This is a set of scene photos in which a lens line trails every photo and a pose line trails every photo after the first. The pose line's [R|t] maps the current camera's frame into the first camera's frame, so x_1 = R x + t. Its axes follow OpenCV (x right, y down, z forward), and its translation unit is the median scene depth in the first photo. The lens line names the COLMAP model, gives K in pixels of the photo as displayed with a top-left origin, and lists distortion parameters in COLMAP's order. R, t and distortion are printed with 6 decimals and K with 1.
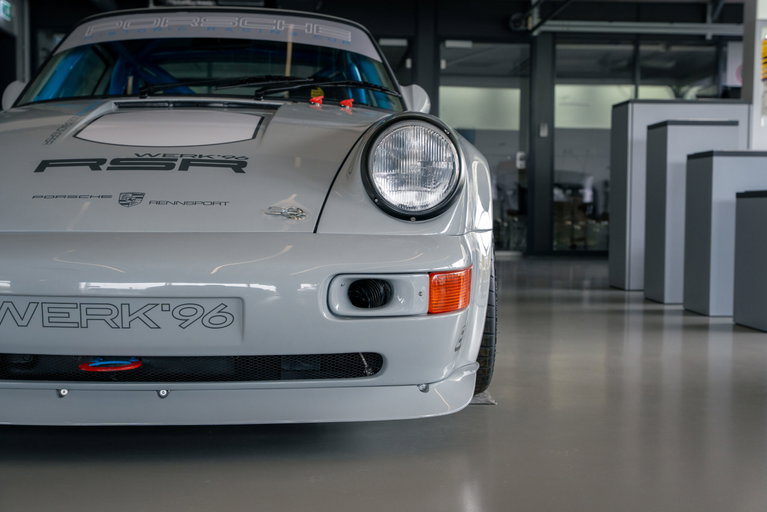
lens RADIAL K [[1097.1, 0, 384.0], [0, 1097.1, 257.6], [0, 0, 1]] dist [0.027821, 0.000000]
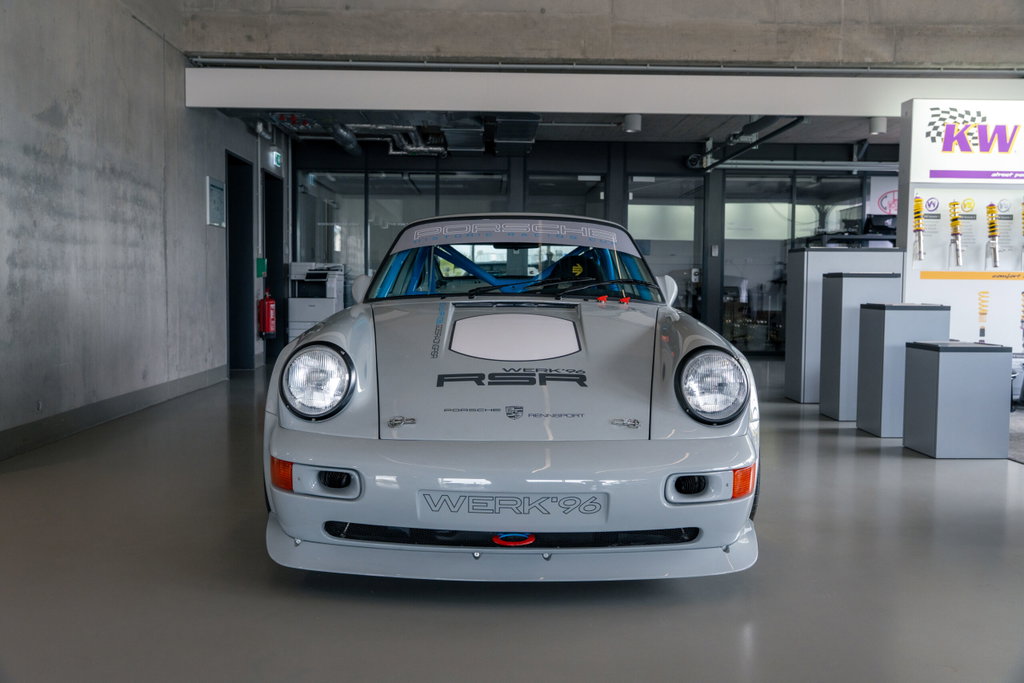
lens RADIAL K [[948.2, 0, 512.1], [0, 948.2, 340.0], [0, 0, 1]] dist [-0.002624, 0.000000]
pose [[0.999294, 0.001272, -0.037545, -0.174858], [-0.000837, 0.999933, 0.011585, -0.147942], [0.037557, -0.011545, 0.999228, -0.190990]]
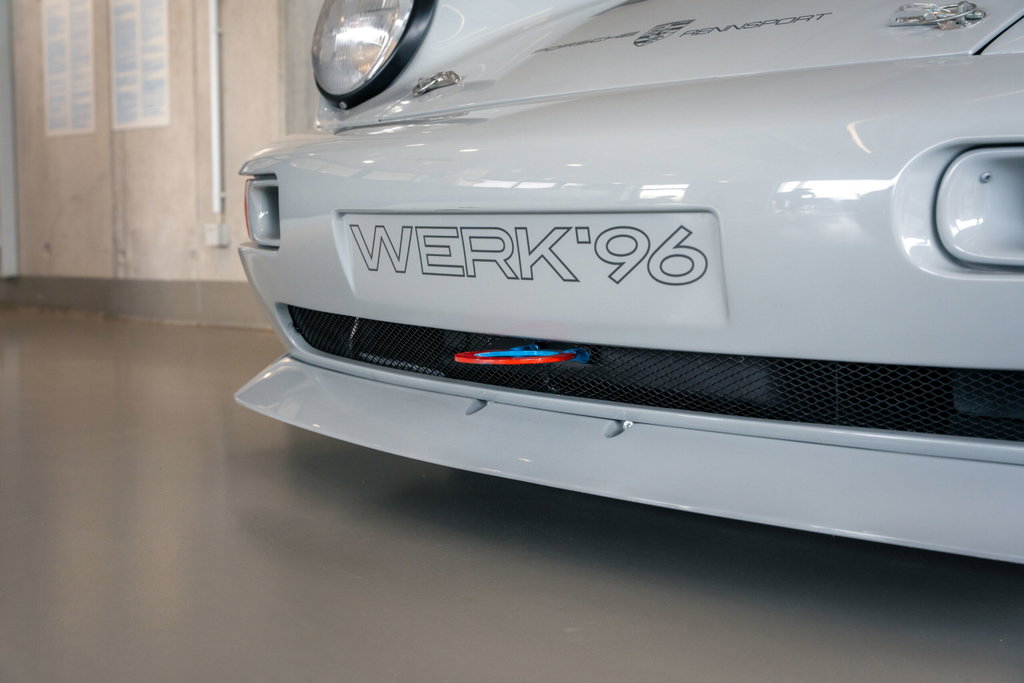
lens RADIAL K [[1313.6, 0, 512.2], [0, 1313.6, 339.9], [0, 0, 1]] dist [-0.123720, 0.000000]
pose [[0.644115, 0.053625, -0.763047, 0.165144], [-0.021367, 0.998412, 0.052128, 0.051295], [0.764630, -0.017272, 0.644237, 0.530646]]
